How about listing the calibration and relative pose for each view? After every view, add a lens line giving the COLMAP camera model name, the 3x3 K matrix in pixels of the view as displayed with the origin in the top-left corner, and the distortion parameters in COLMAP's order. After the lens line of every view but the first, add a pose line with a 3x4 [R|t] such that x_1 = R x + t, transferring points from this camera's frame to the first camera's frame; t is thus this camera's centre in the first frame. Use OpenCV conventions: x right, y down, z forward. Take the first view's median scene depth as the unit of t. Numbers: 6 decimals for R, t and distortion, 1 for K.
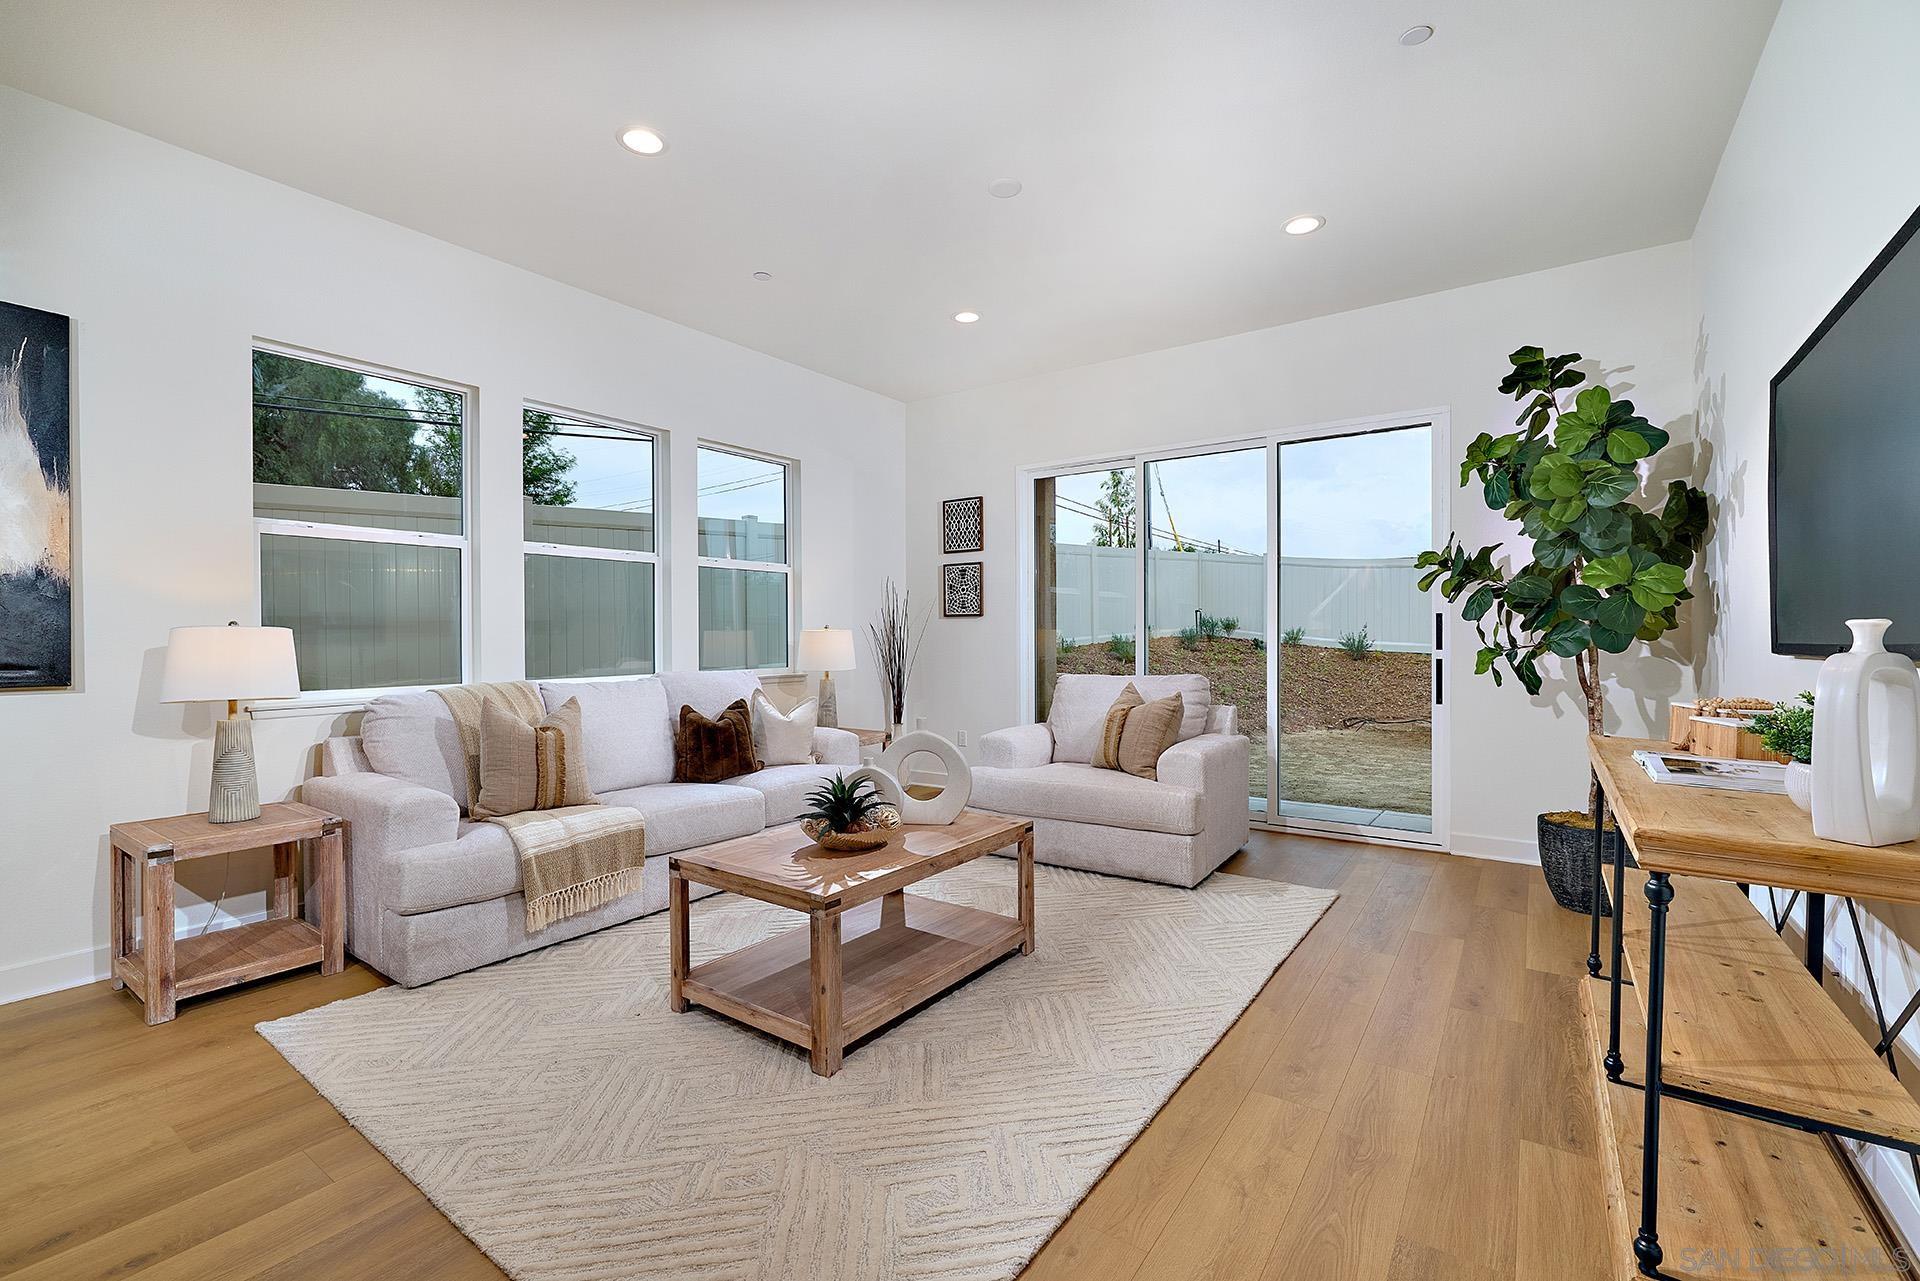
lens RADIAL K [[831.4, 0, 959.6], [0, 831.4, 641.8], [0, 0, 1]] dist [0.000334, -0.000217]
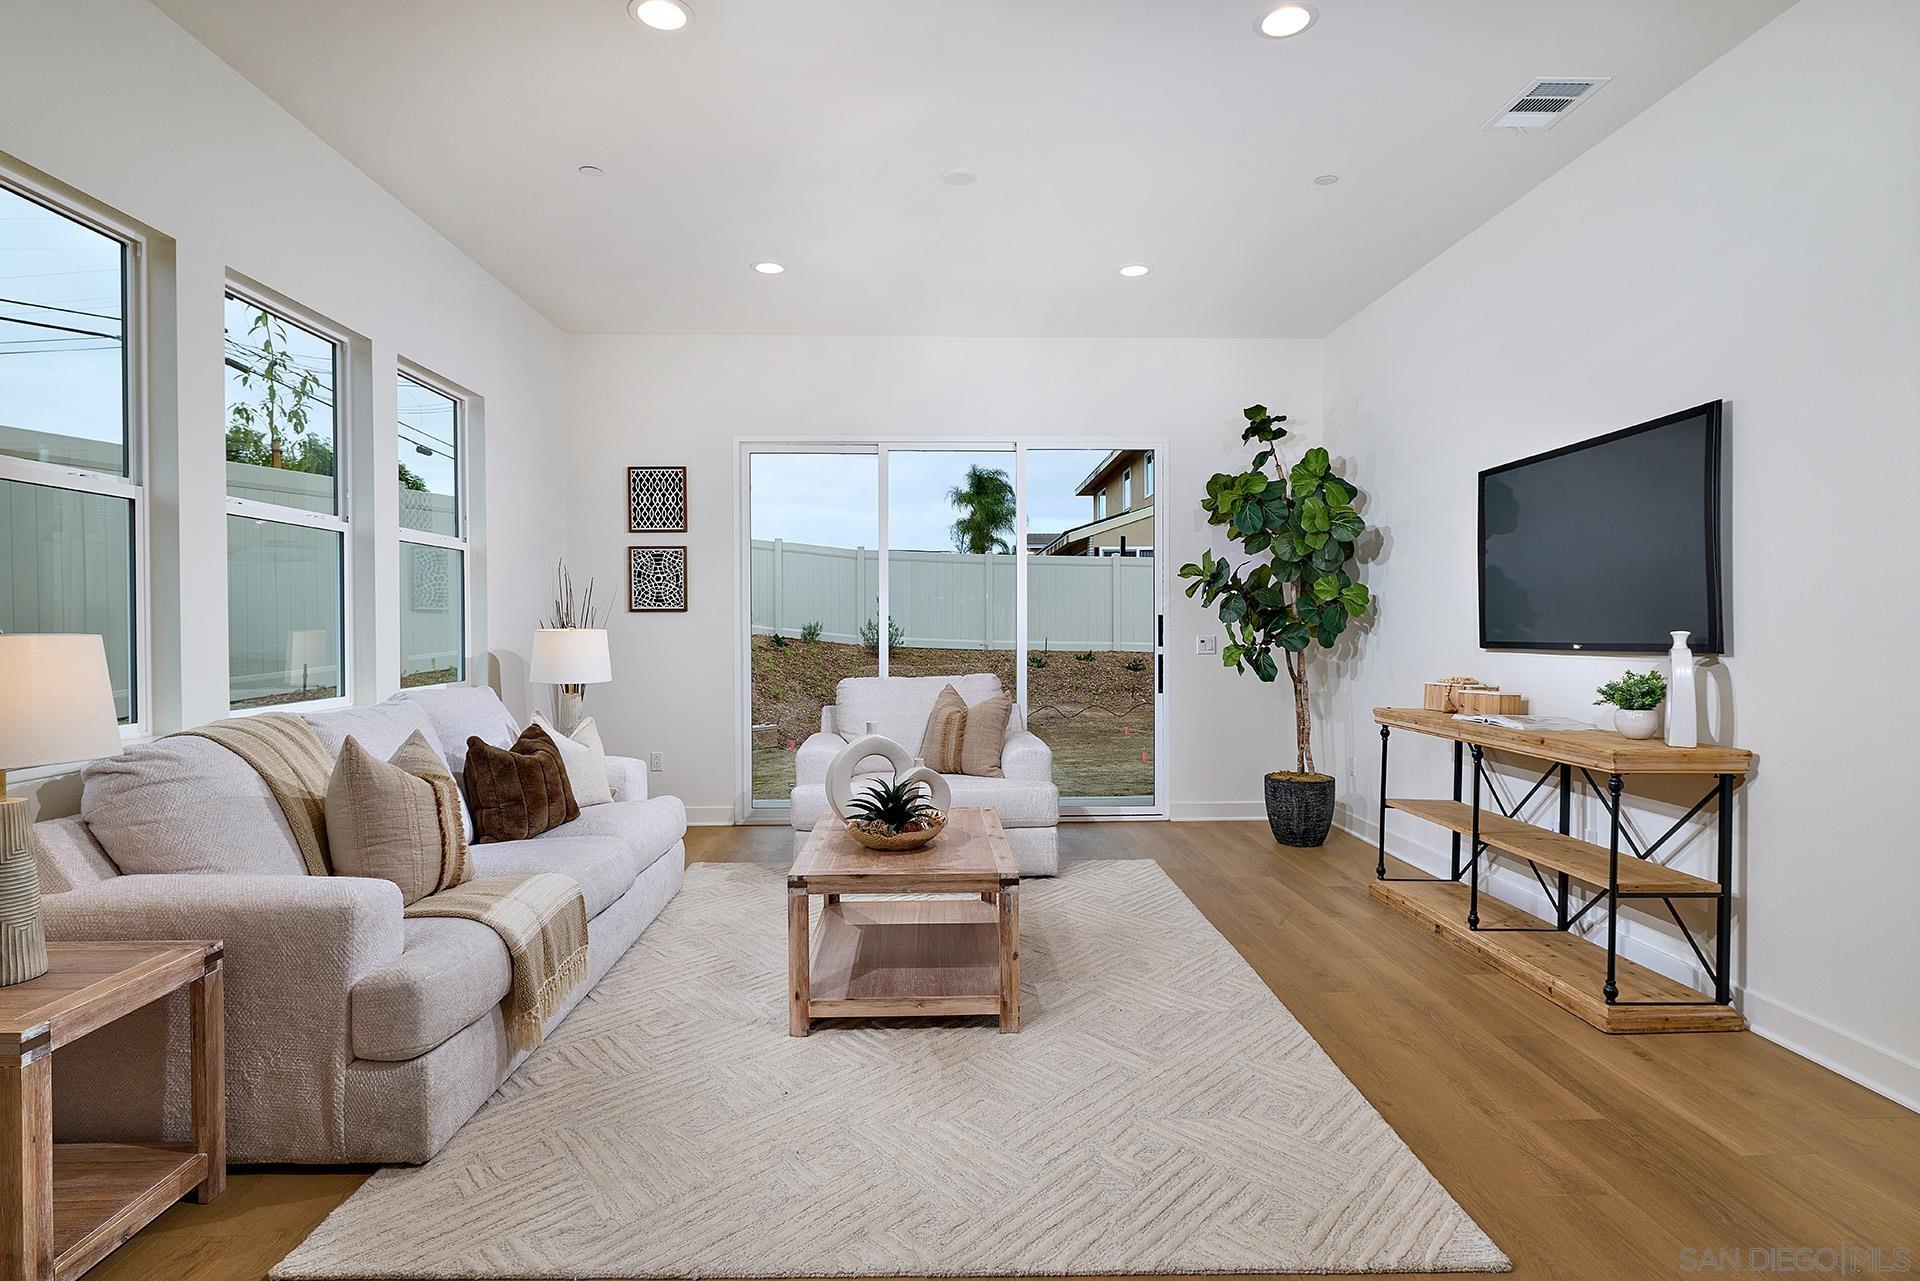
lens RADIAL K [[1018.9, 0, 958.9], [0, 1018.9, 637.5], [0, 0, 1]] dist [-0.001017, 0.001286]
pose [[0.793991, -0.006989, 0.607889, -0.587468], [0.006181, 0.999975, 0.003422, -0.010904], [-0.607898, 0.001040, 0.794014, 0.048395]]
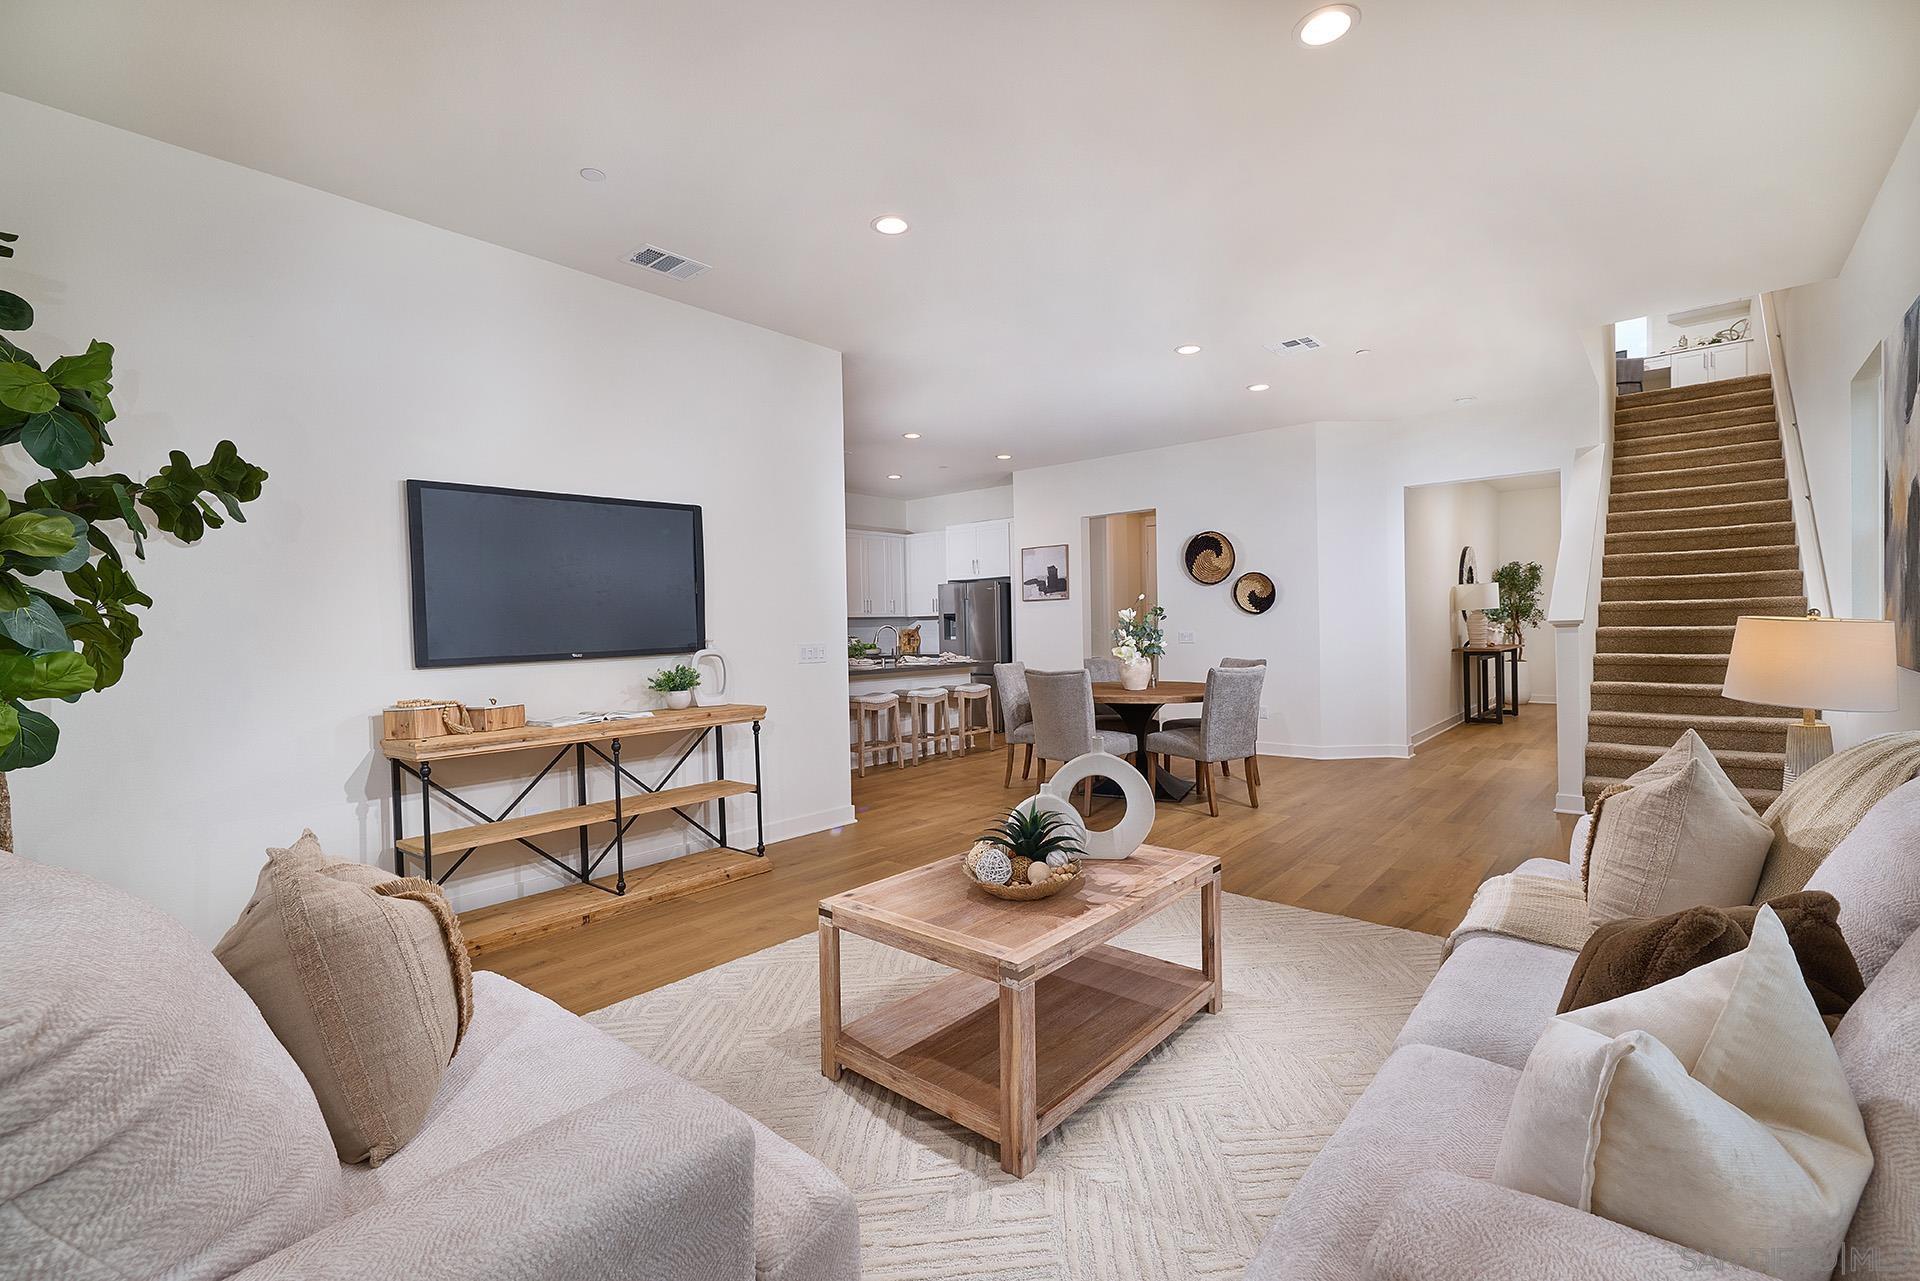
lens RADIAL K [[831.4, 0, 966.6], [0, 831.4, 640.0], [0, 0, 1]] dist [0.000334, -0.000217]
pose [[-0.996113, 0.016381, 0.086546, -0.070401], [0.019066, 0.999359, 0.030290, -0.036595], [-0.085995, 0.031823, -0.995787, 1.465047]]
